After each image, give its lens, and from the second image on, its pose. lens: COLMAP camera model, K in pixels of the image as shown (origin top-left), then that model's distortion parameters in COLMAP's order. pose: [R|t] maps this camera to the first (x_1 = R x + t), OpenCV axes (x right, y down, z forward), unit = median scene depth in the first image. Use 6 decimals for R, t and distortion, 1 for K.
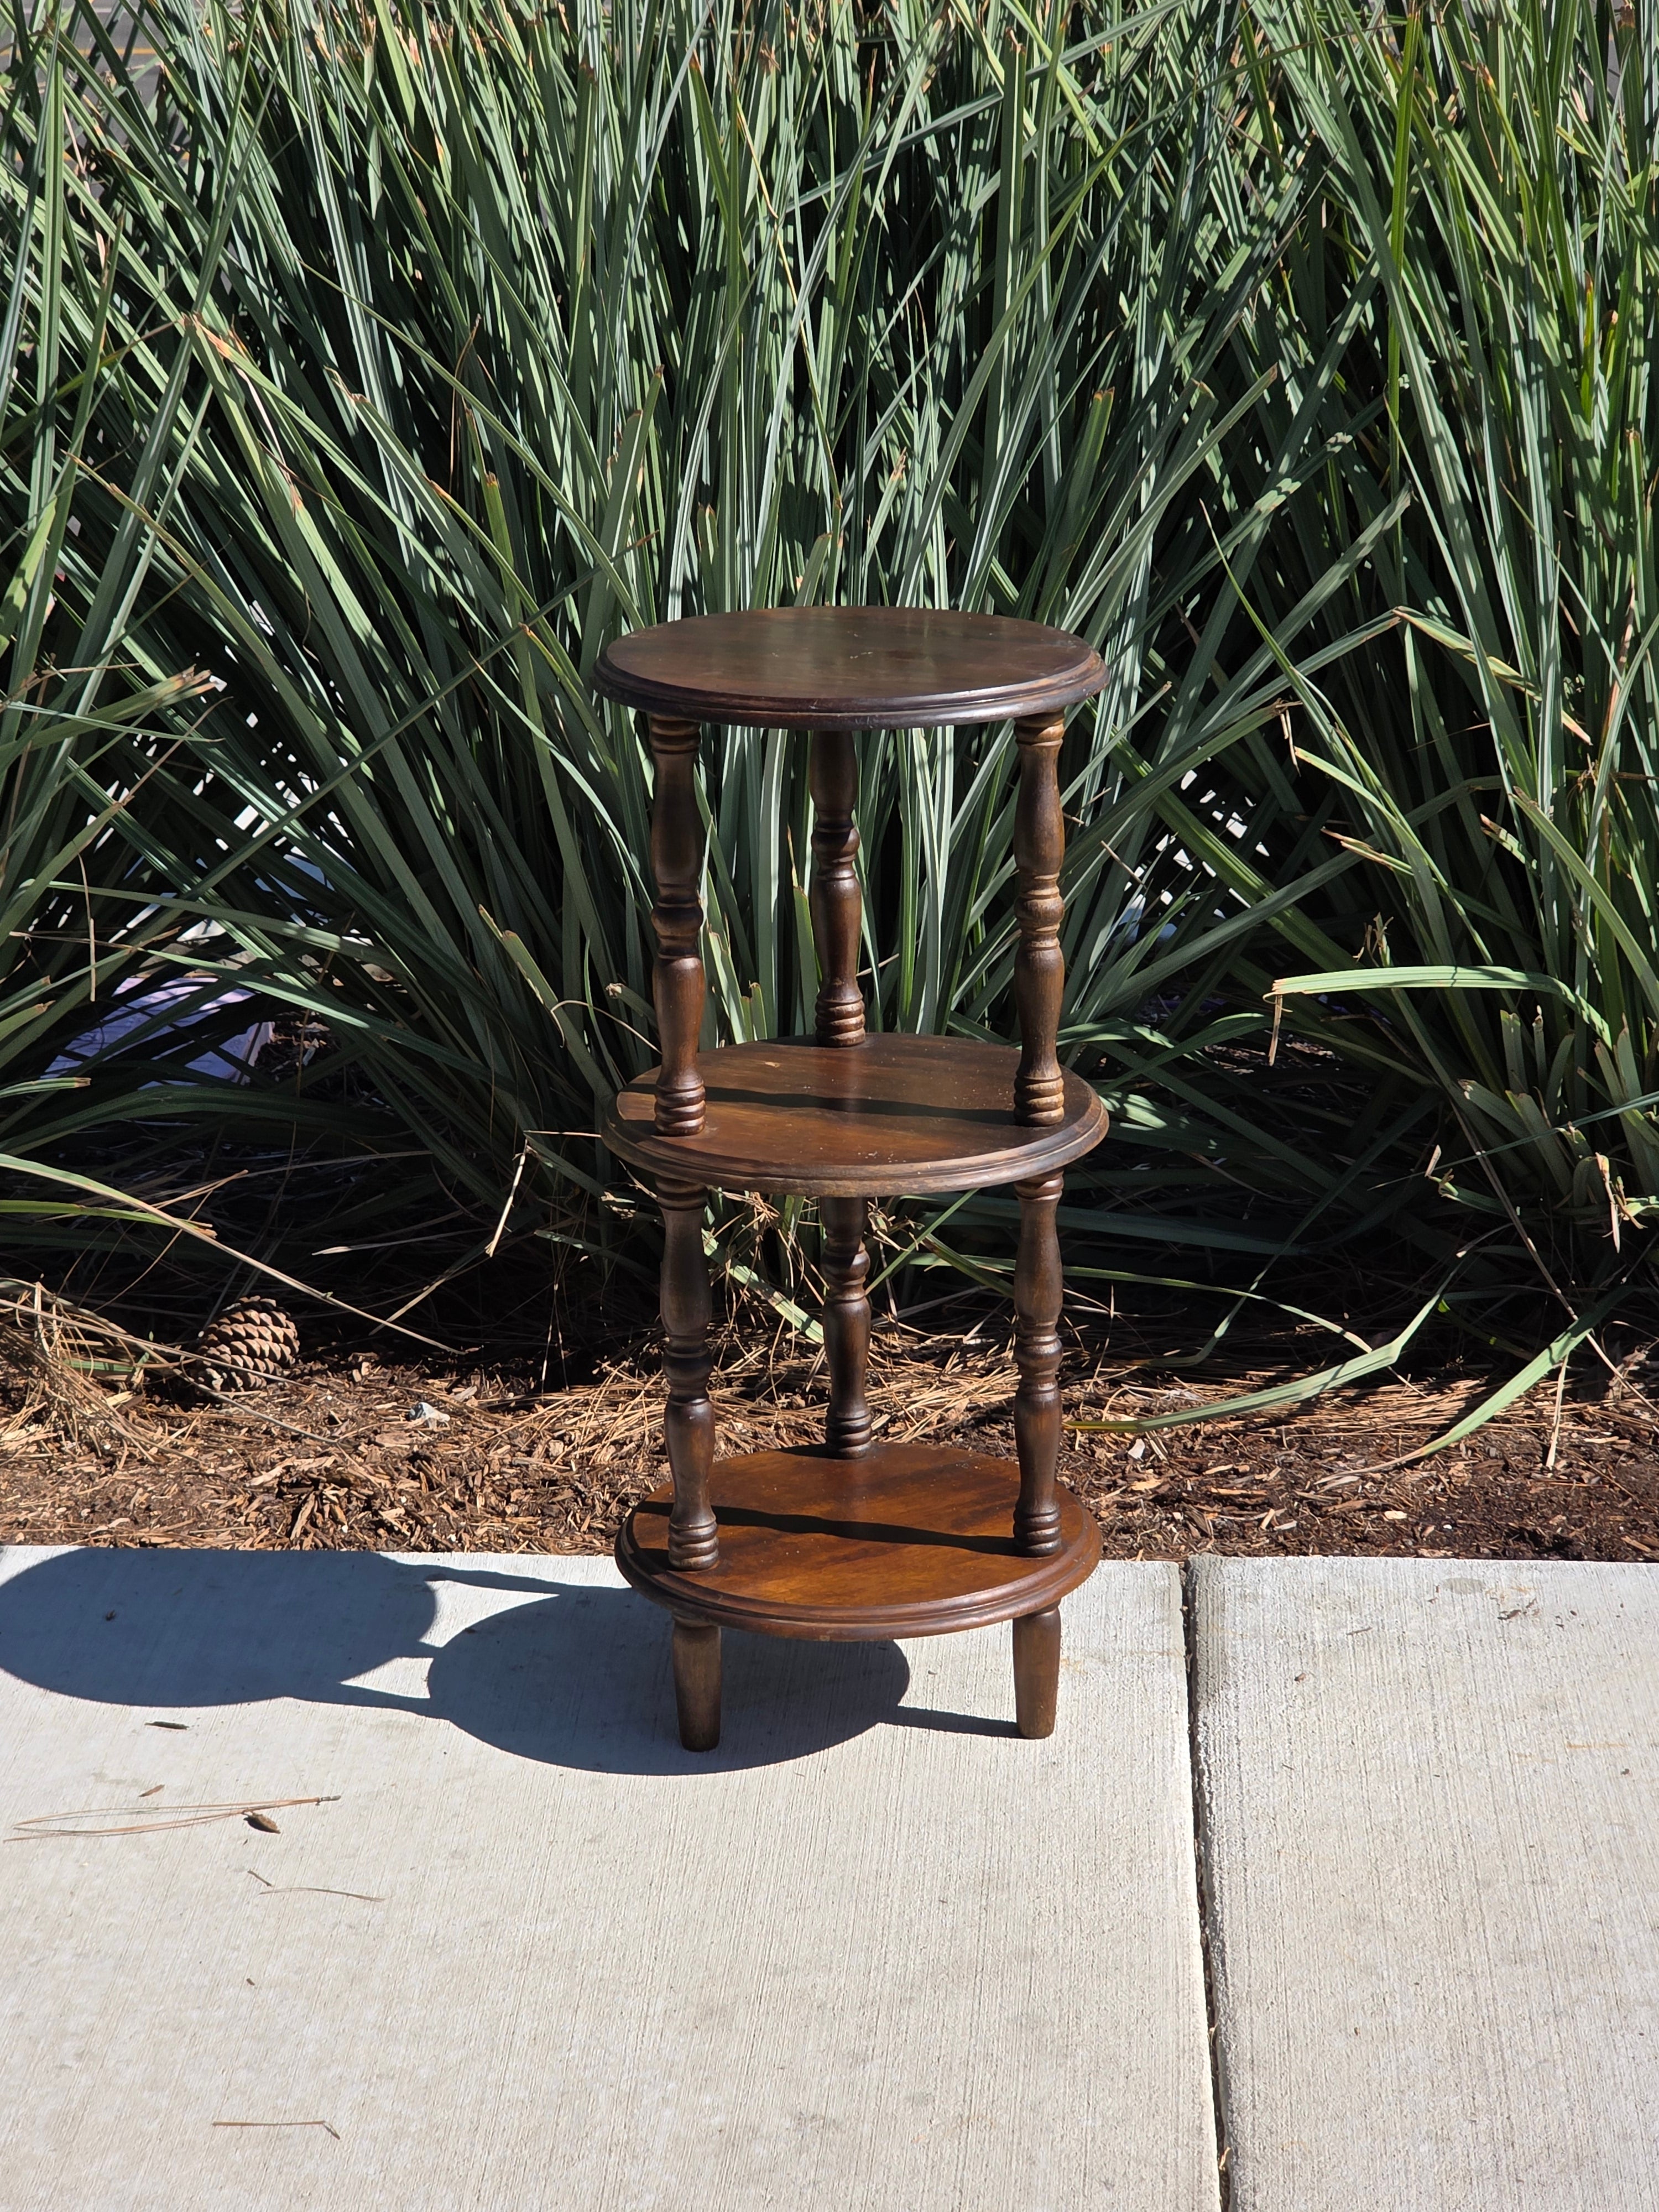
lens RADIAL K [[4776.0, 0, 754.4], [0, 4776.0, 1109.2], [0, 0, 1]] dist [-0.732744, 10.526225]
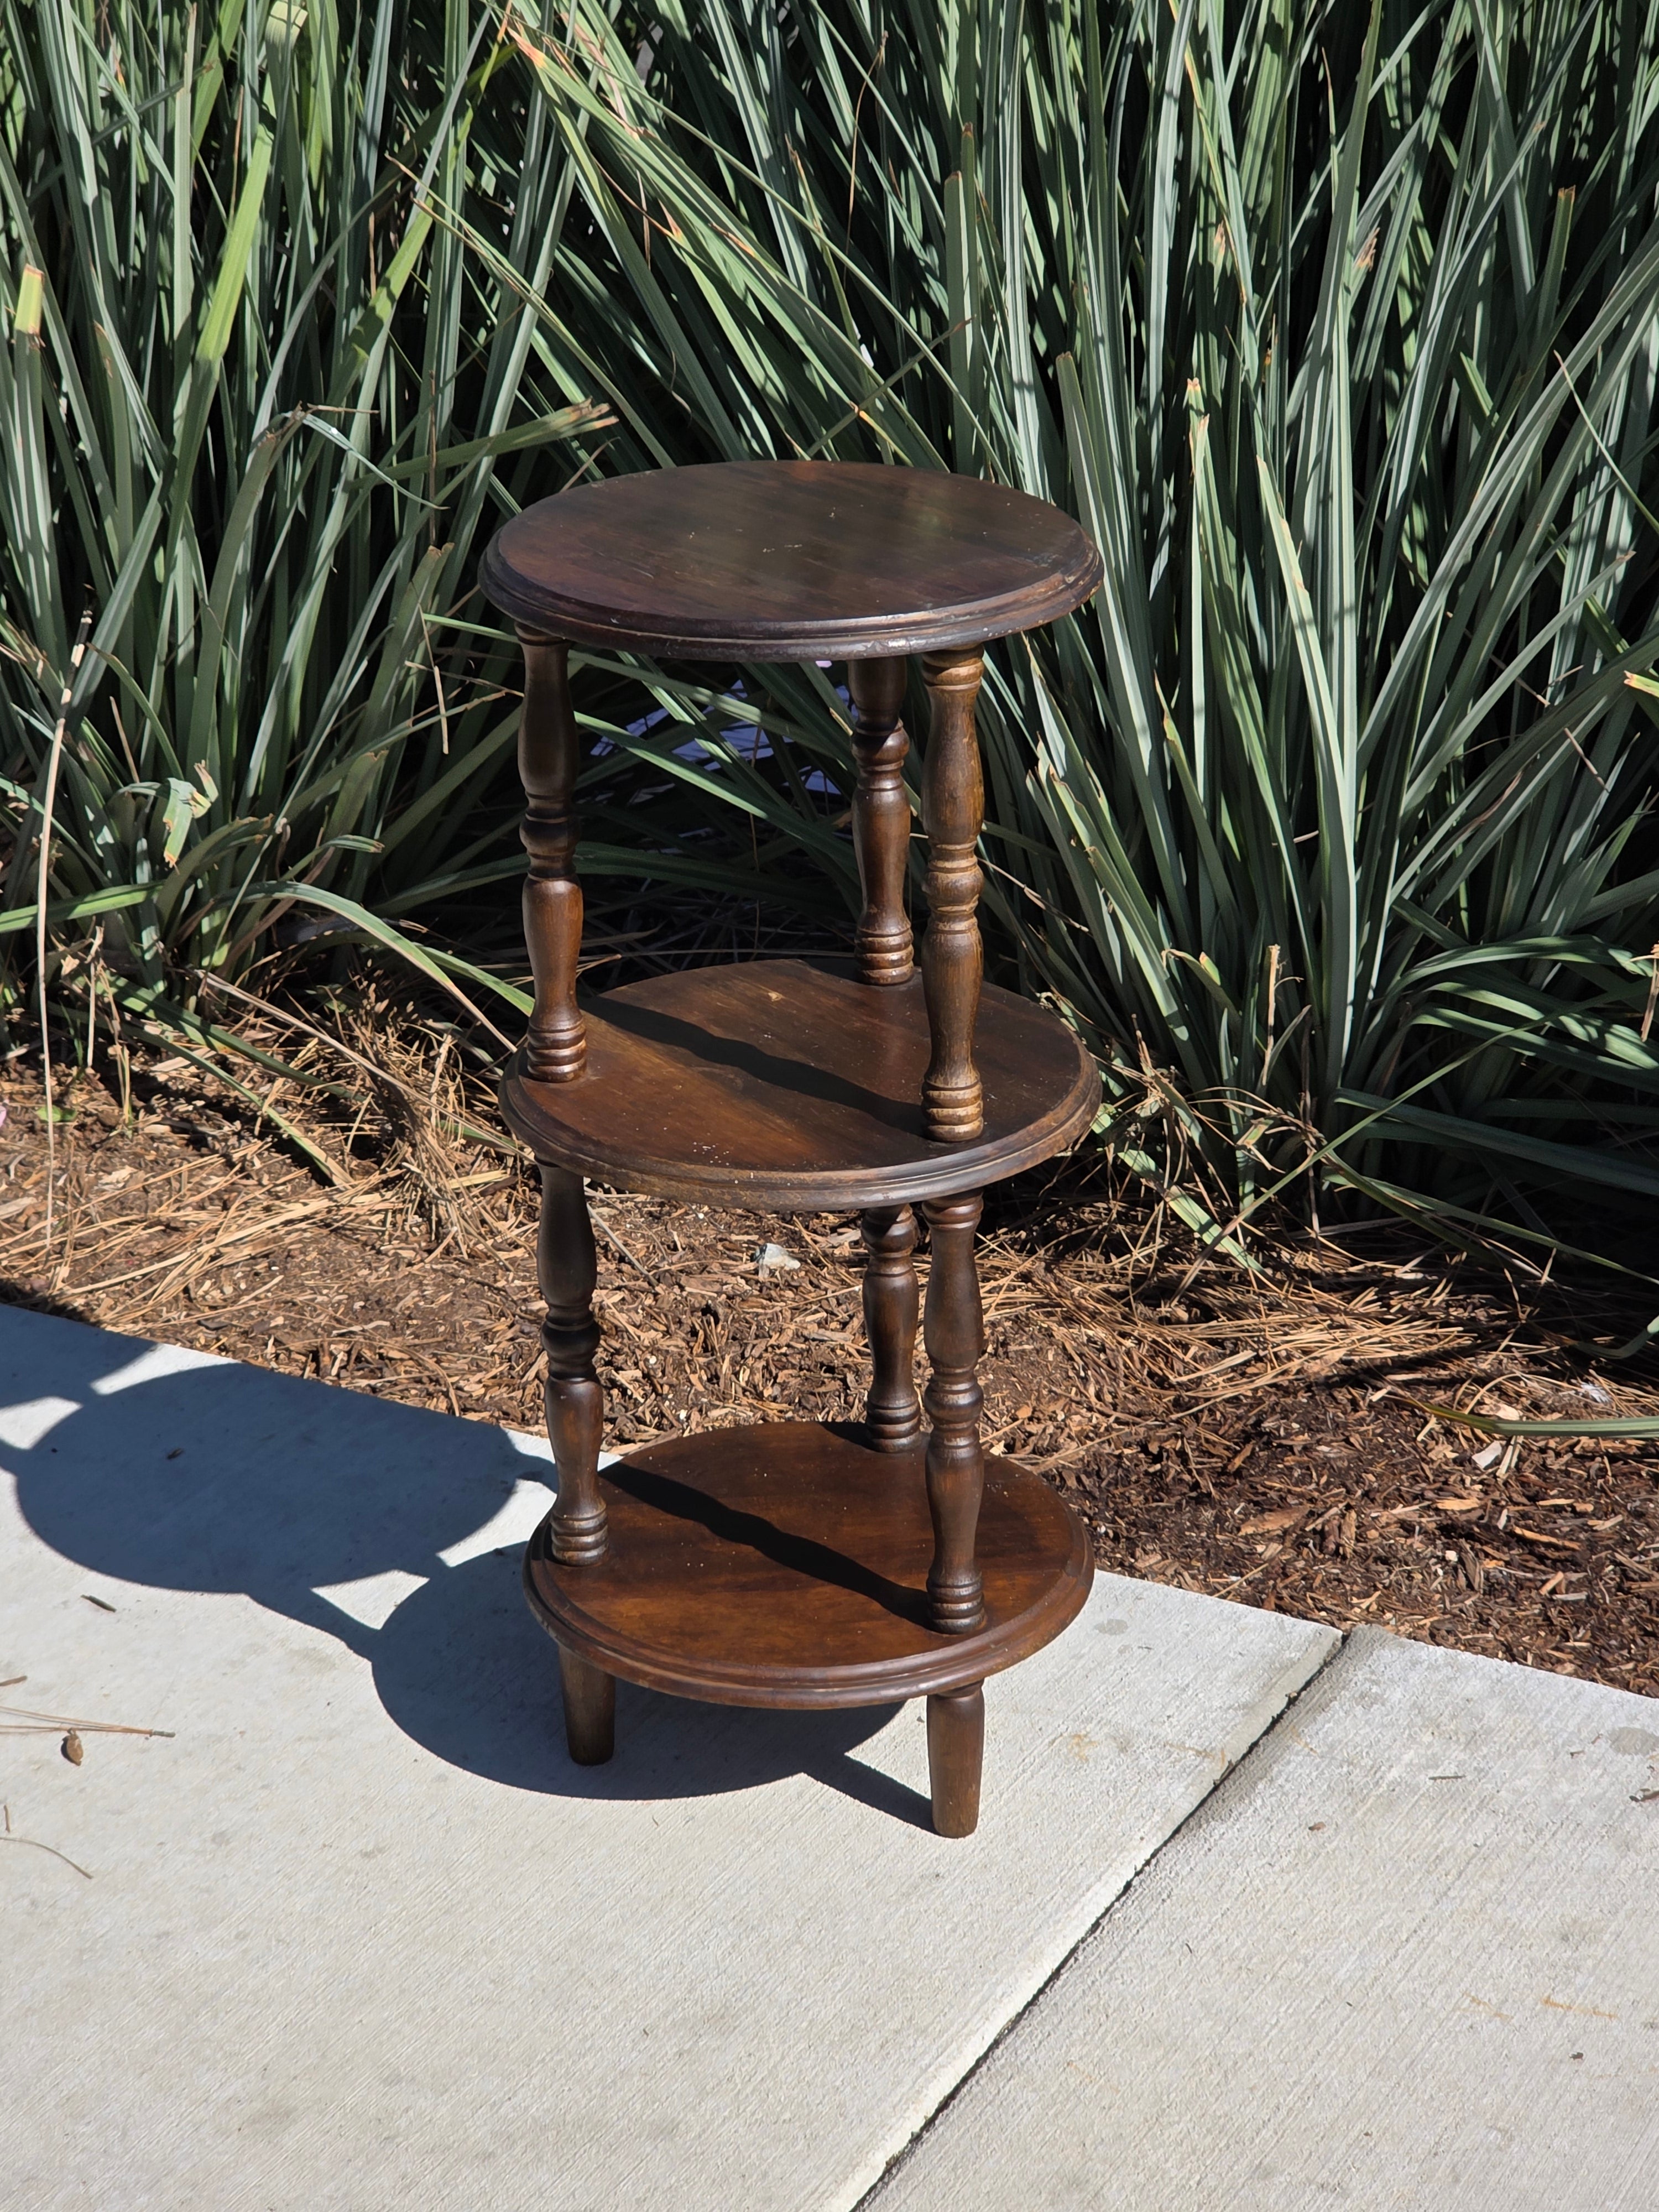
lens RADIAL K [[4776.0, 0, 754.4], [0, 4776.0, 1109.2], [0, 0, 1]] dist [-0.732744, 10.526225]
pose [[0.910604, 0.165343, -0.378765, 0.317354], [-0.121713, 0.983127, 0.136552, -0.102580], [0.394952, -0.078244, 0.915364, 0.216808]]
